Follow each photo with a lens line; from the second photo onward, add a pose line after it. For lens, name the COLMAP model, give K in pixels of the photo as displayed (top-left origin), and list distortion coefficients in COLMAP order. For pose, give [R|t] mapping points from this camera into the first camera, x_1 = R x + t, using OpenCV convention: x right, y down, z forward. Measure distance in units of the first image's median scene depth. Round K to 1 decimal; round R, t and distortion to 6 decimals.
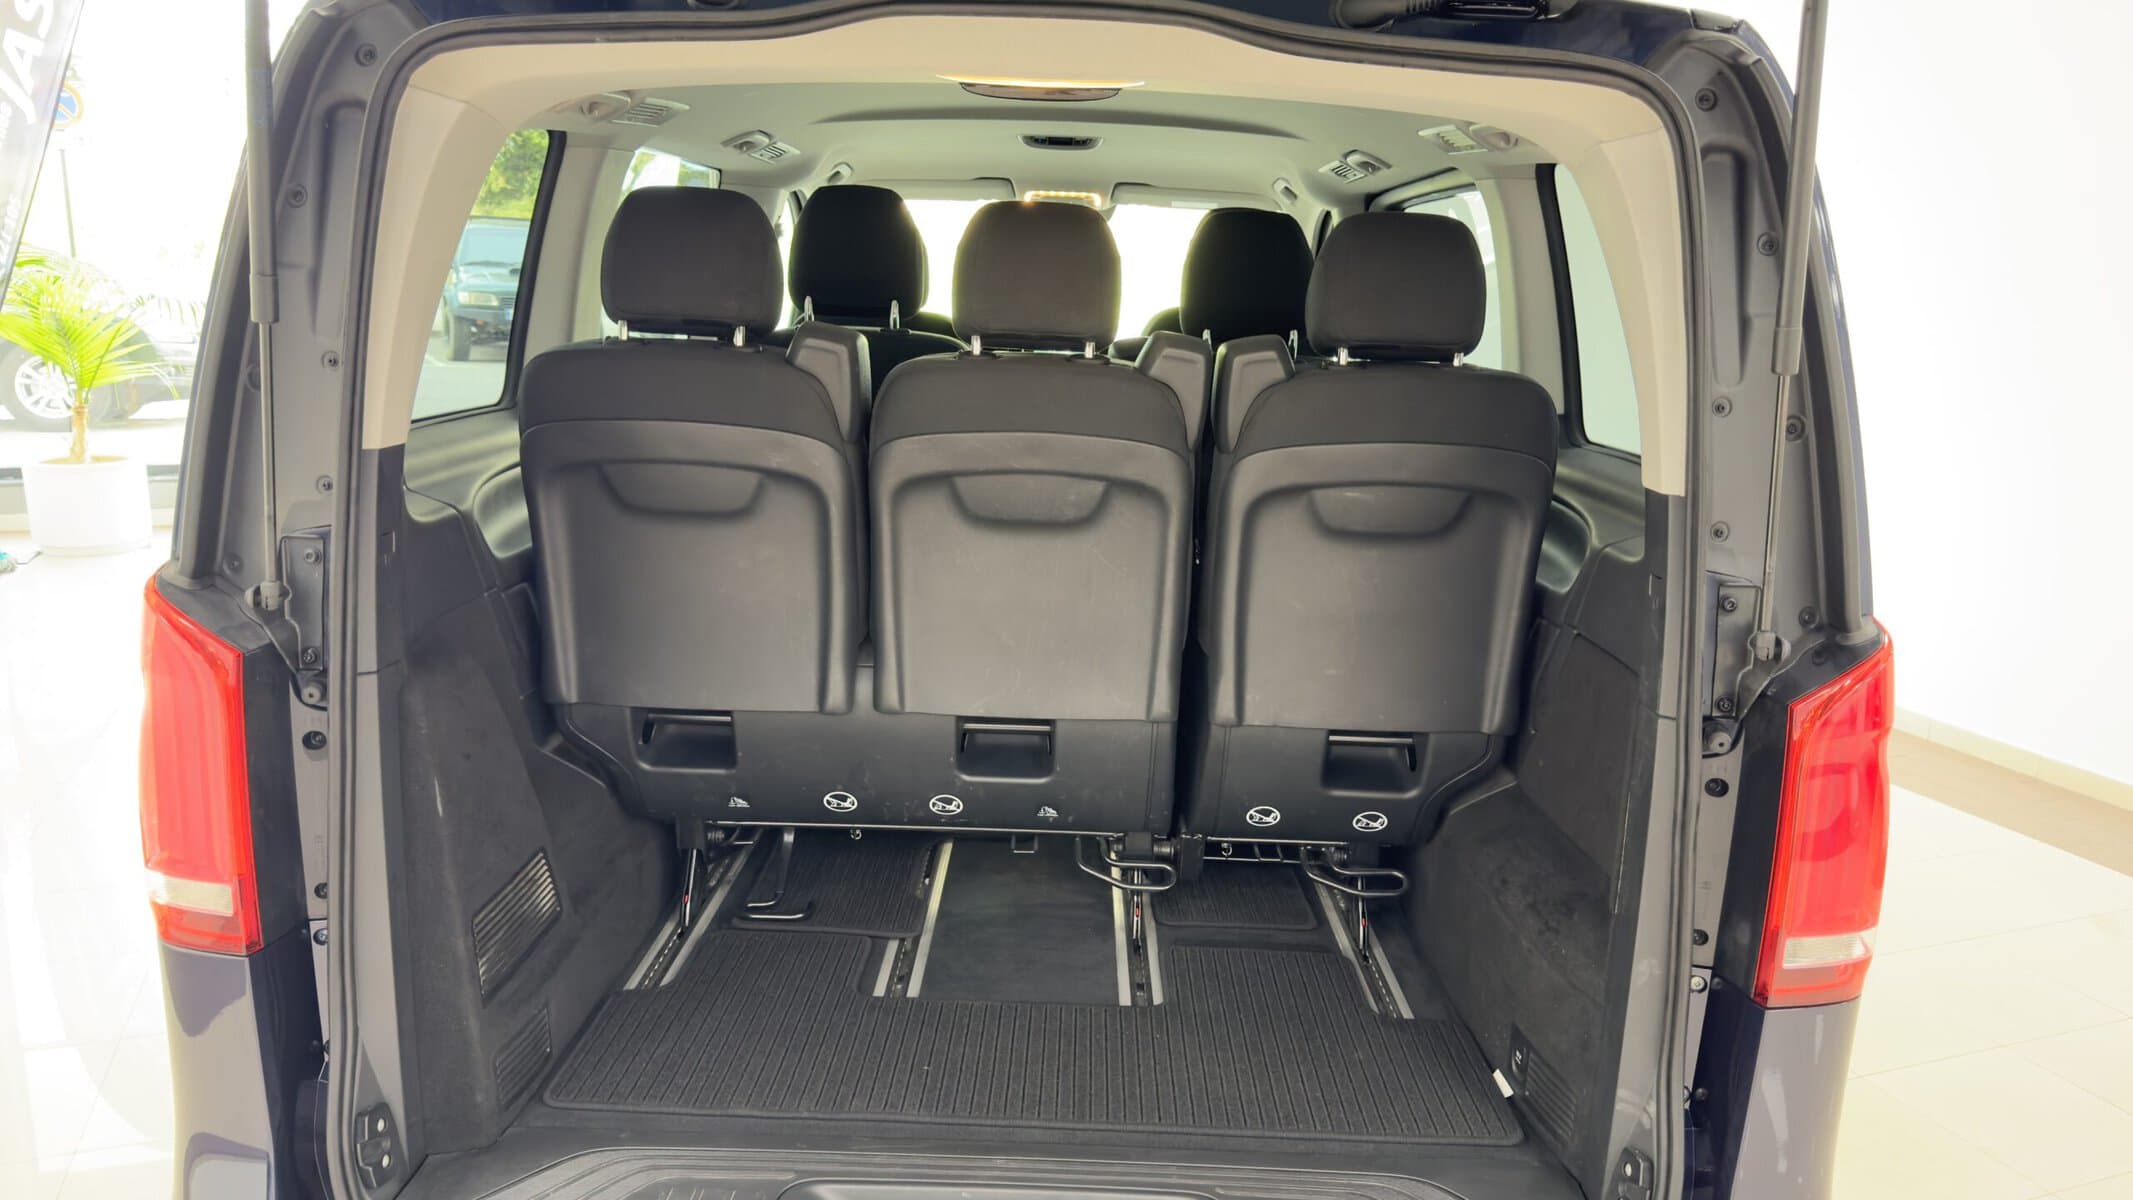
lens RADIAL K [[1520.2, 0, 1066.5], [0, 1520.2, 600.0], [0, 0, 1]] dist [0.034893, -0.003252]
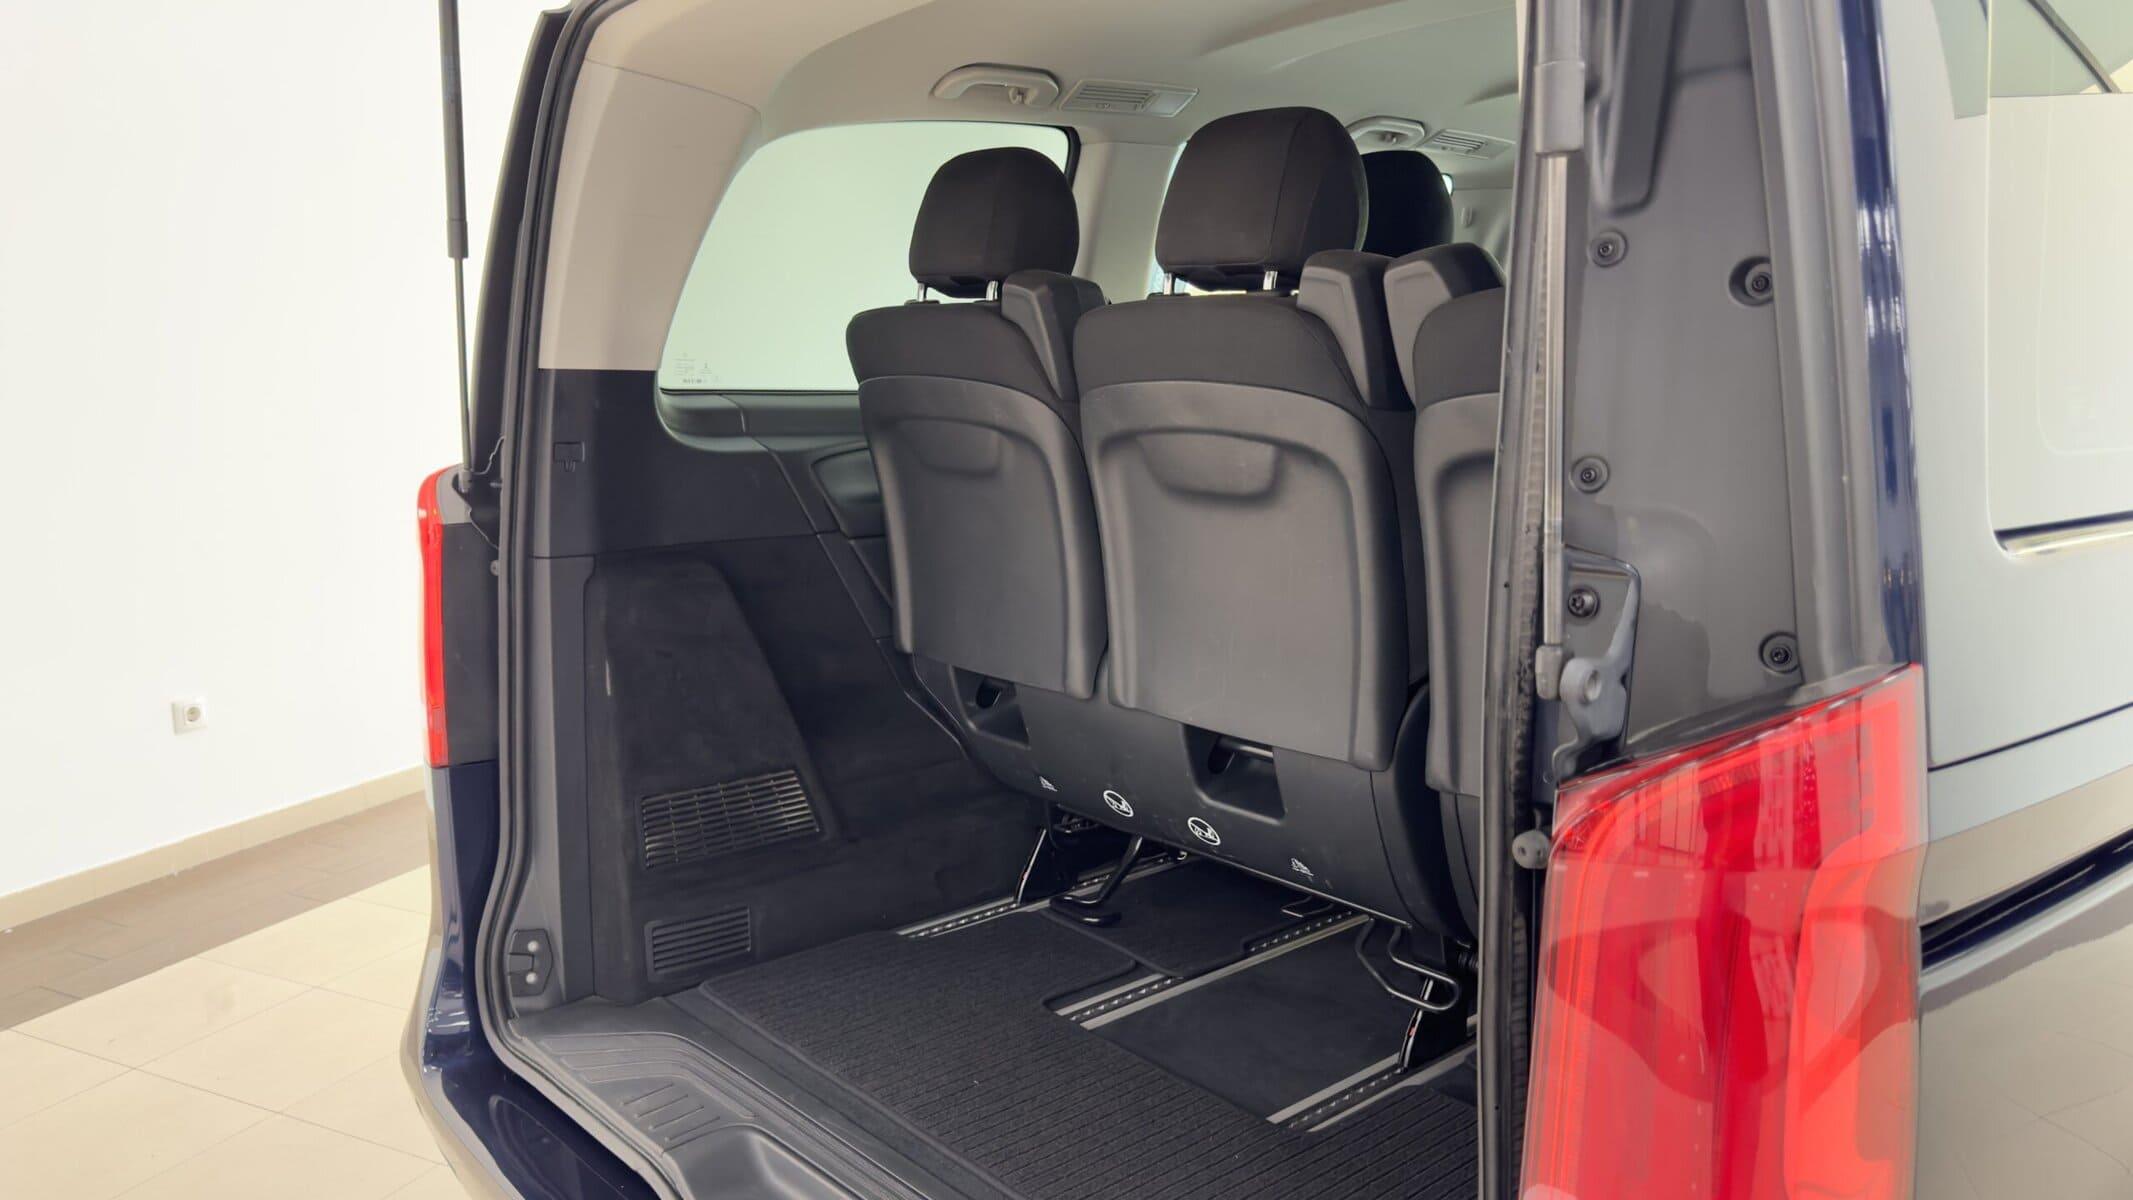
lens RADIAL K [[1520.2, 0, 1066.5], [0, 1520.2, 600.0], [0, 0, 1]] dist [0.034893, -0.003252]
pose [[0.674710, 0.091368, -0.732406, 0.543863], [-0.141219, 0.989956, -0.006597, 0.023985], [0.724447, 0.107881, 0.680837, 0.383298]]
